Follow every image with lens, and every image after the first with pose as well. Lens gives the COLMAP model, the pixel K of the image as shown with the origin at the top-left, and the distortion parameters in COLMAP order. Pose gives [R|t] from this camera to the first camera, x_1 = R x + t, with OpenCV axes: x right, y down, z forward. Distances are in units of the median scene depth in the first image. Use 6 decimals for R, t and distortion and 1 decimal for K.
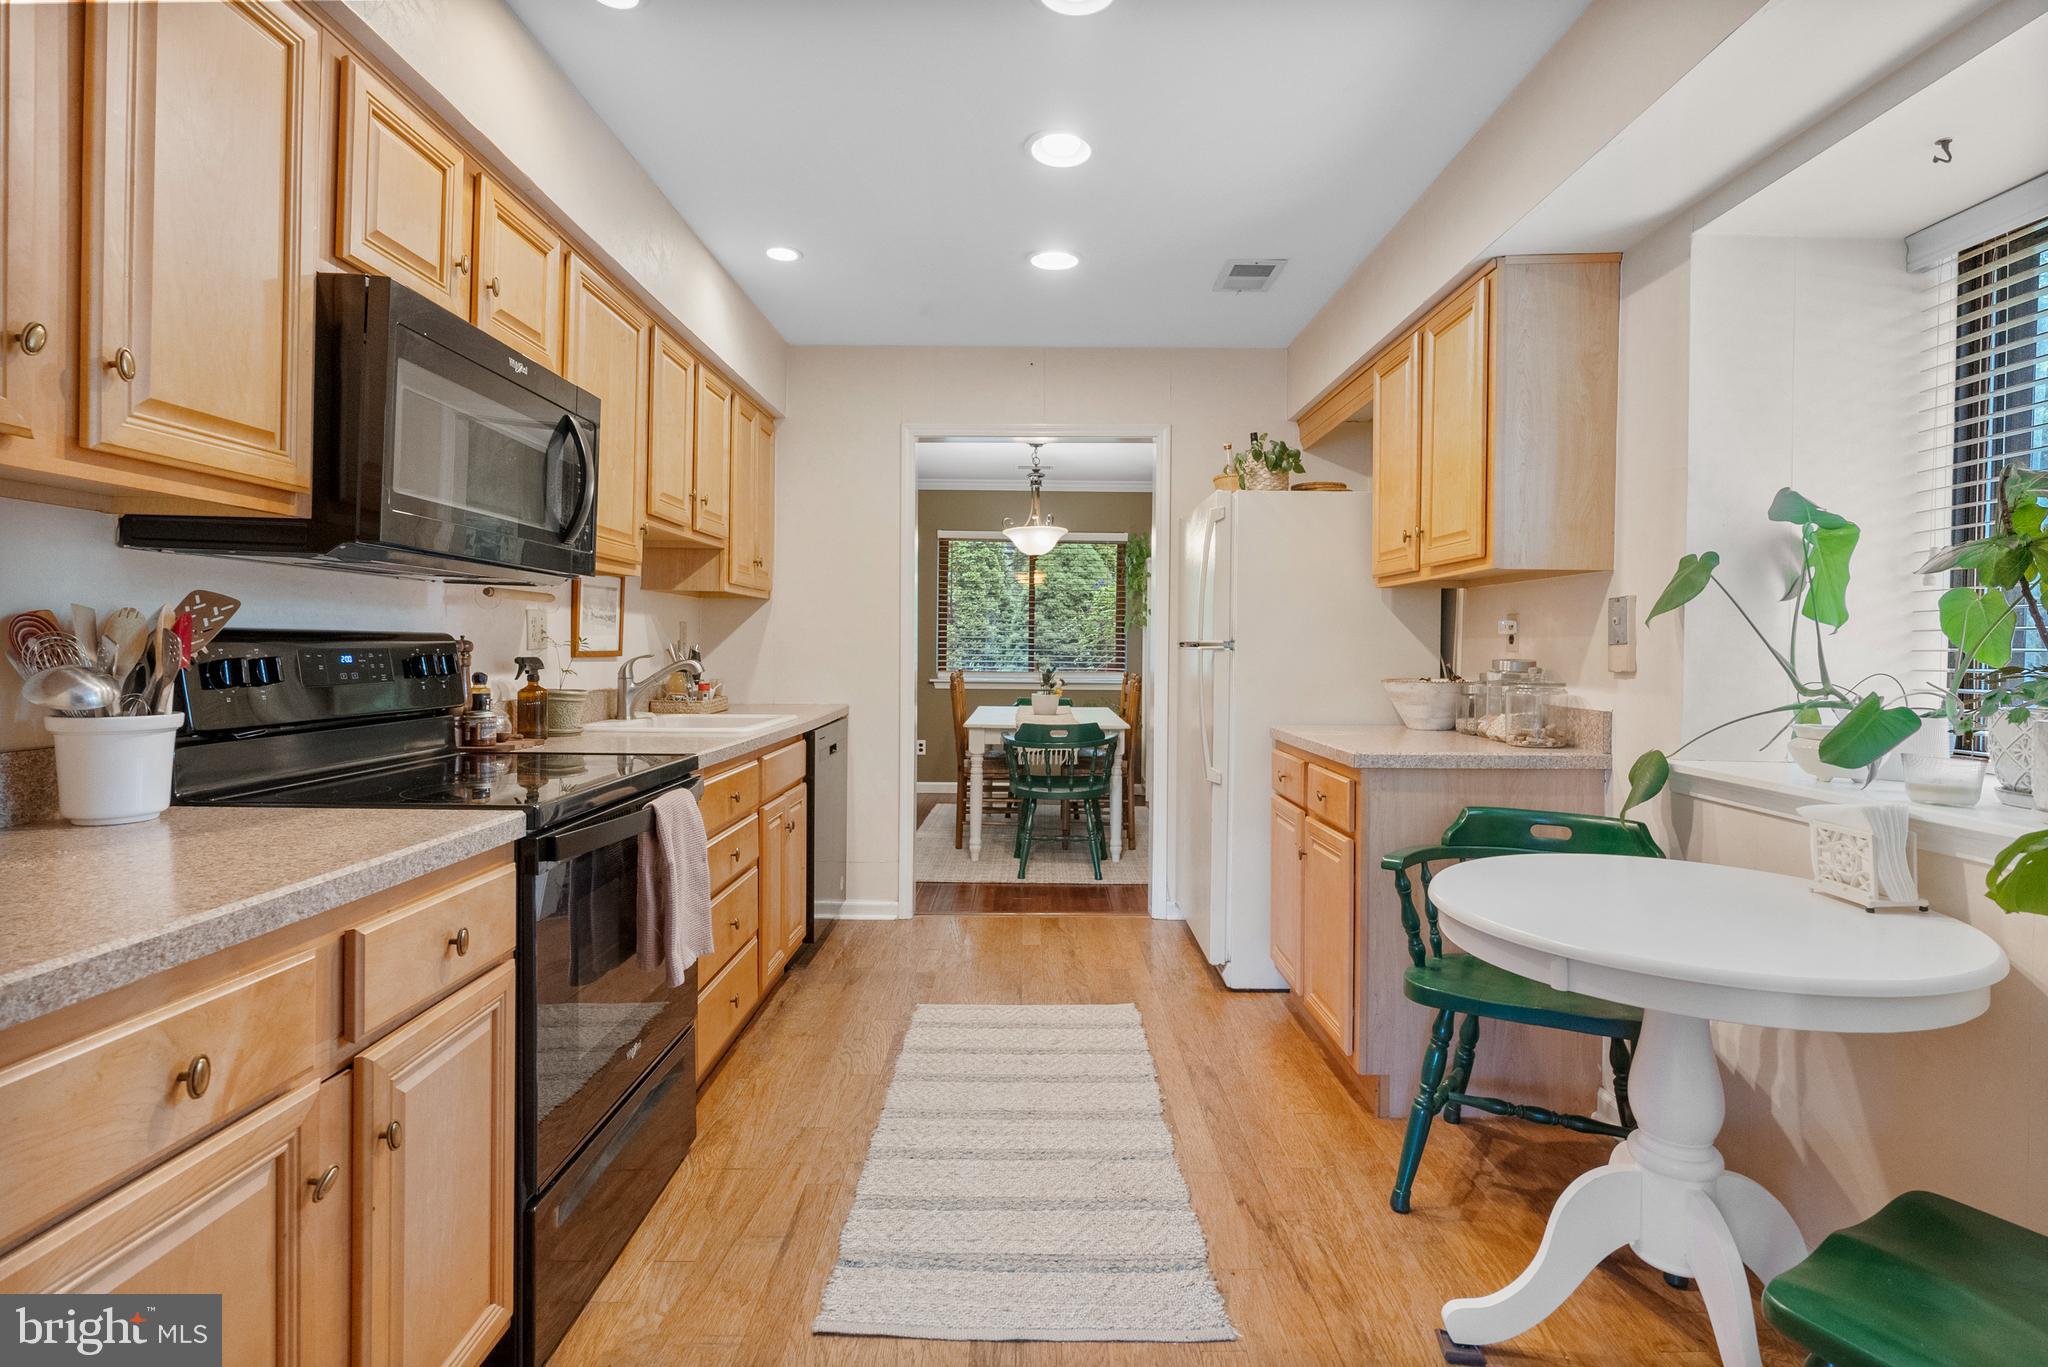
lens RADIAL K [[992.2, 0, 1031.3], [0, 992.2, 663.1], [0, 0, 1]] dist [-0.002570, 0.001365]
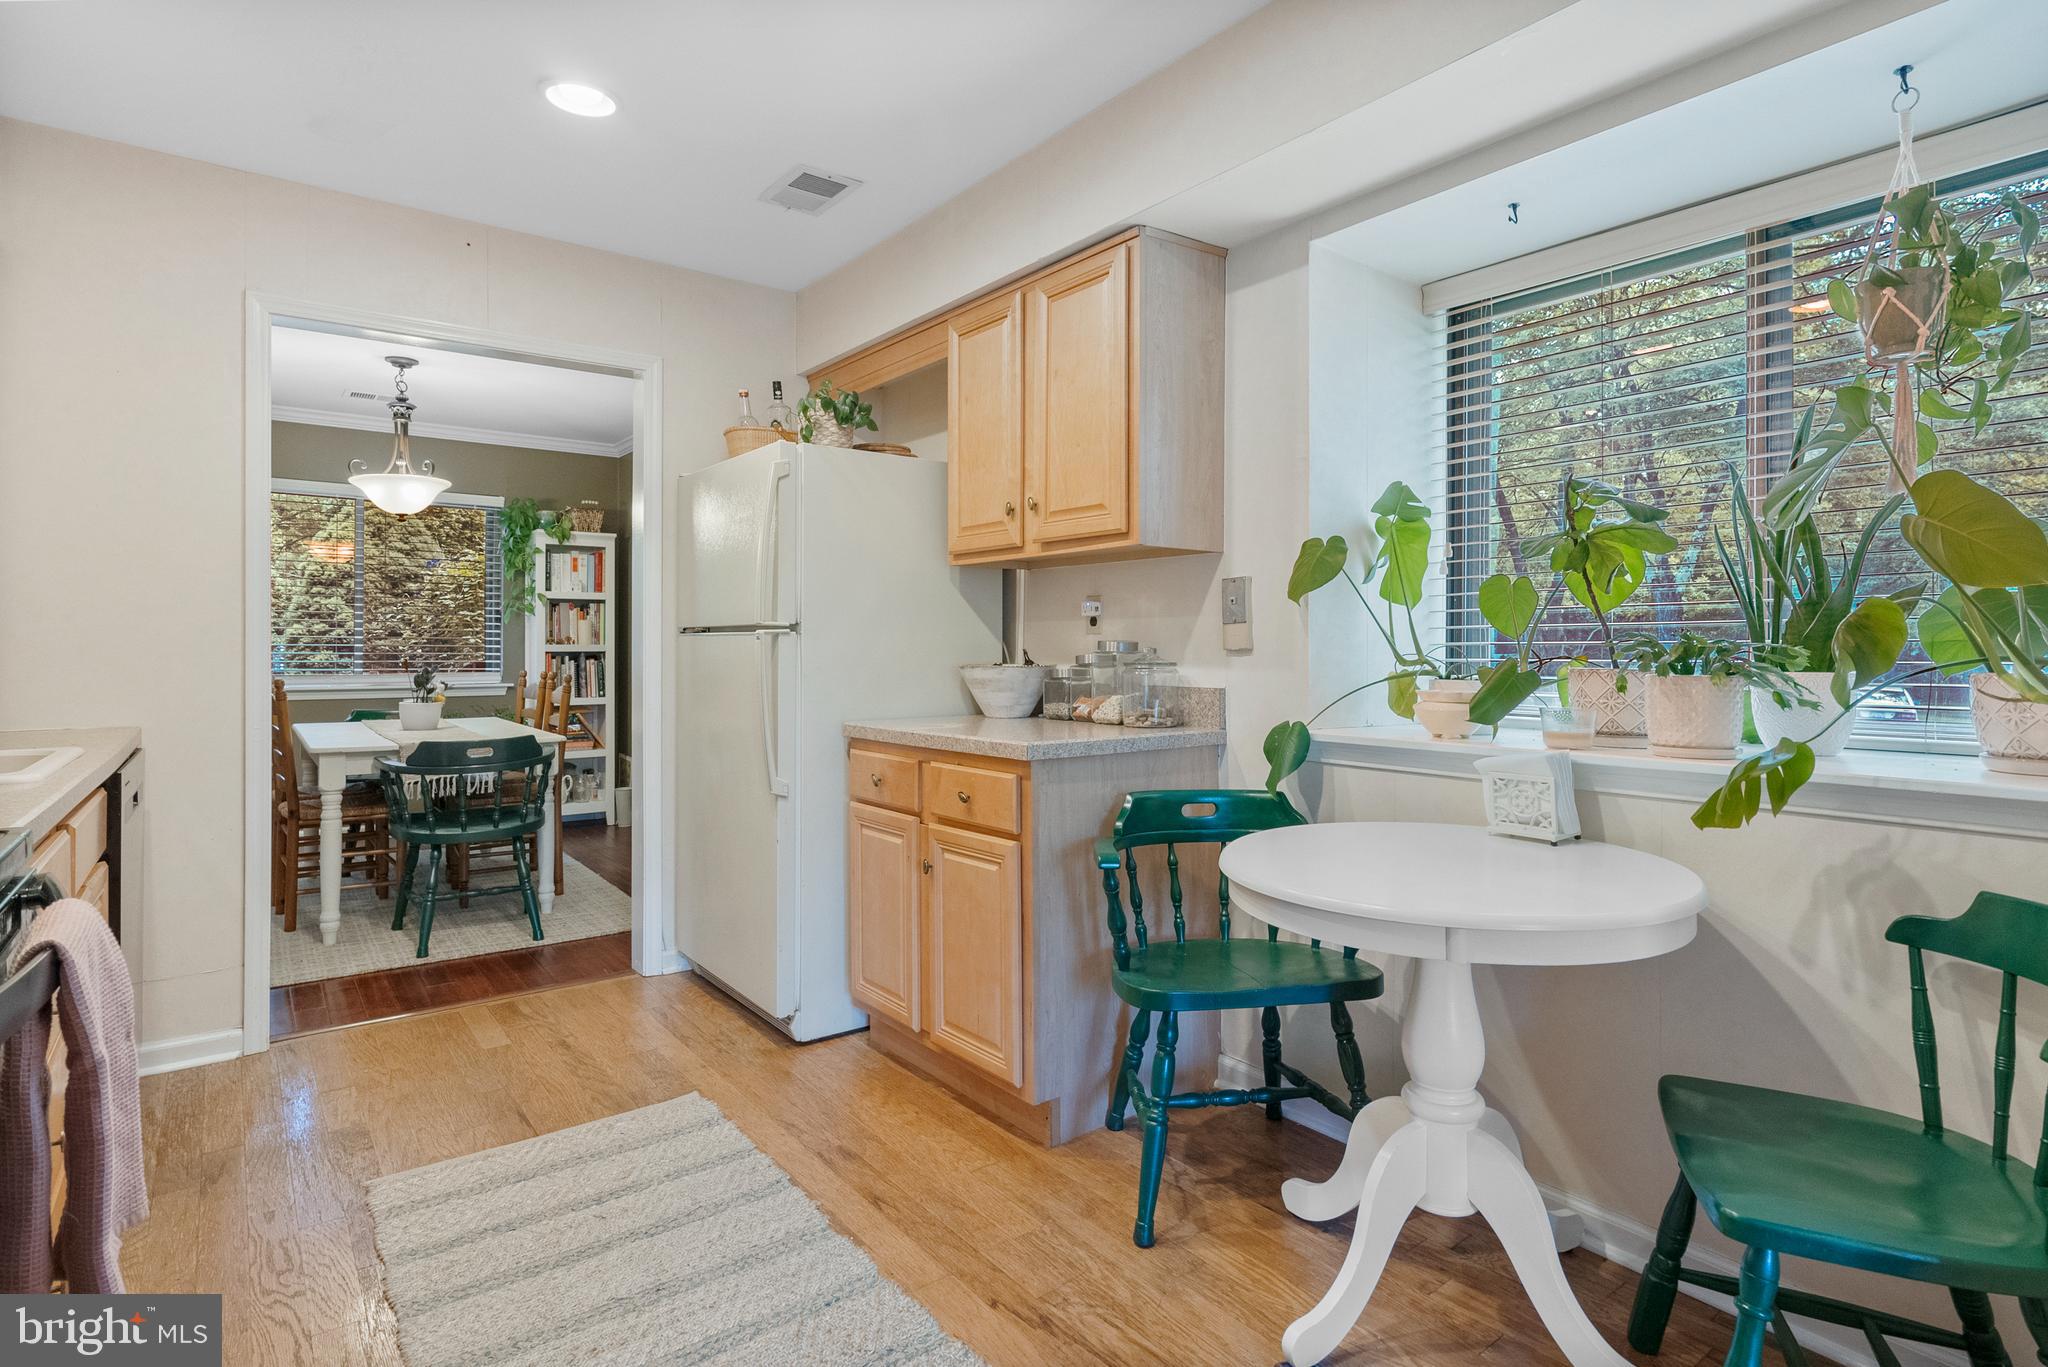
lens RADIAL K [[1046.0, 0, 1036.2], [0, 1046.0, 650.1], [0, 0, 1]] dist [-0.002333, -0.000076]
pose [[0.793287, -0.009503, 0.608773, -0.221075], [0.017116, 0.999831, -0.006696, 0.012056], [-0.608607, 0.015731, 0.793316, 0.233927]]
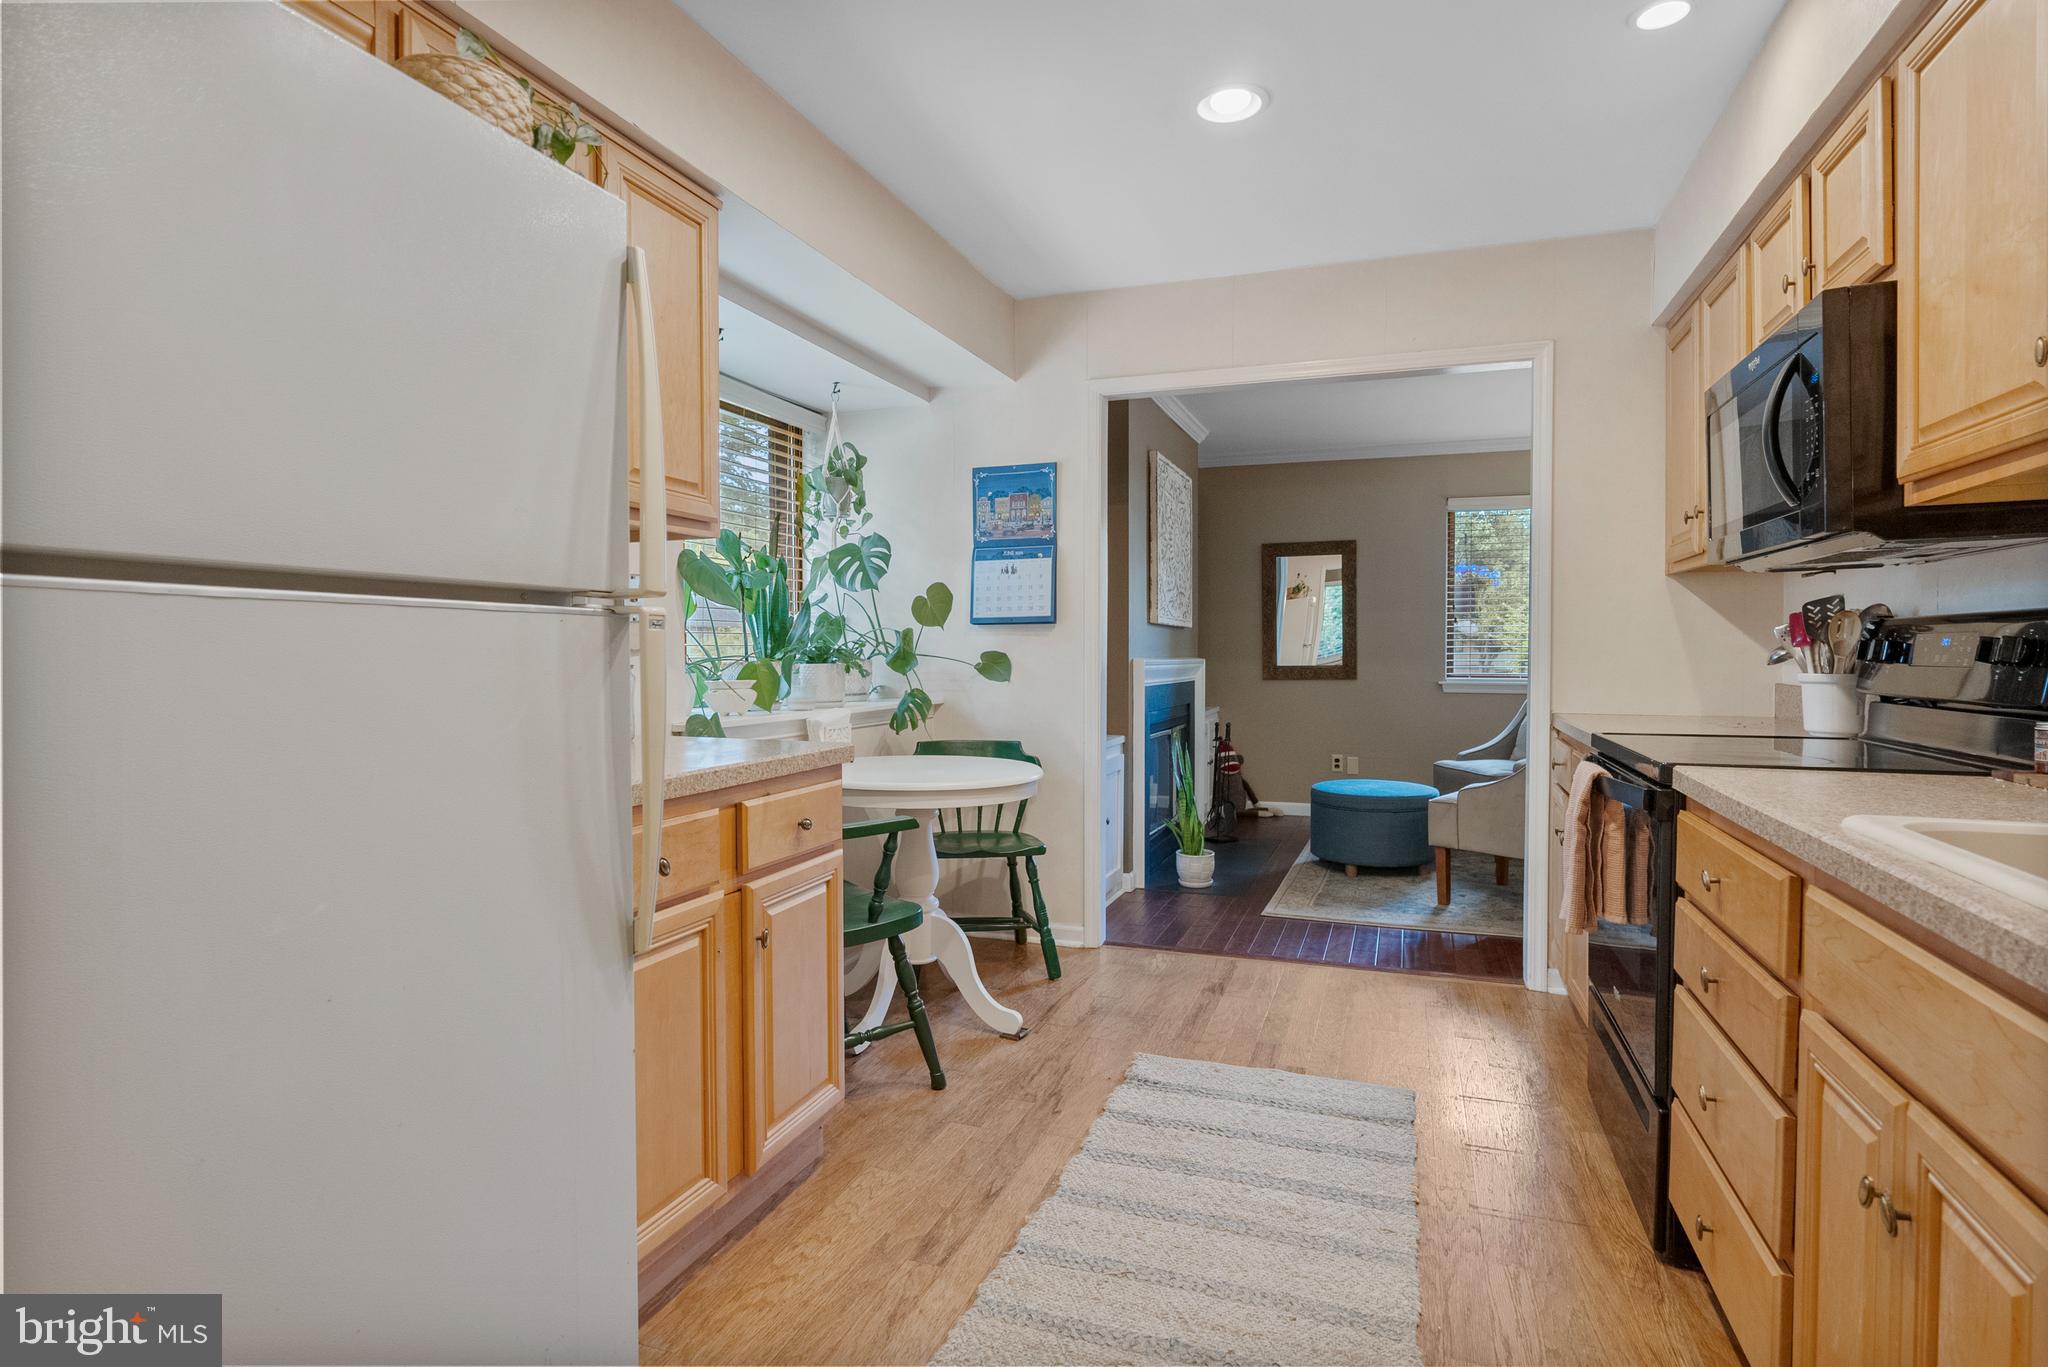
lens RADIAL K [[1040.1, 0, 1022.7], [0, 1040.1, 675.5], [0, 0, 1]] dist [-0.000099, 0.000374]
pose [[-0.938174, -0.015542, 0.345815, -0.127711], [-0.001278, 0.999140, 0.041438, -0.008518], [-0.346162, 0.038435, -0.937387, 1.698573]]
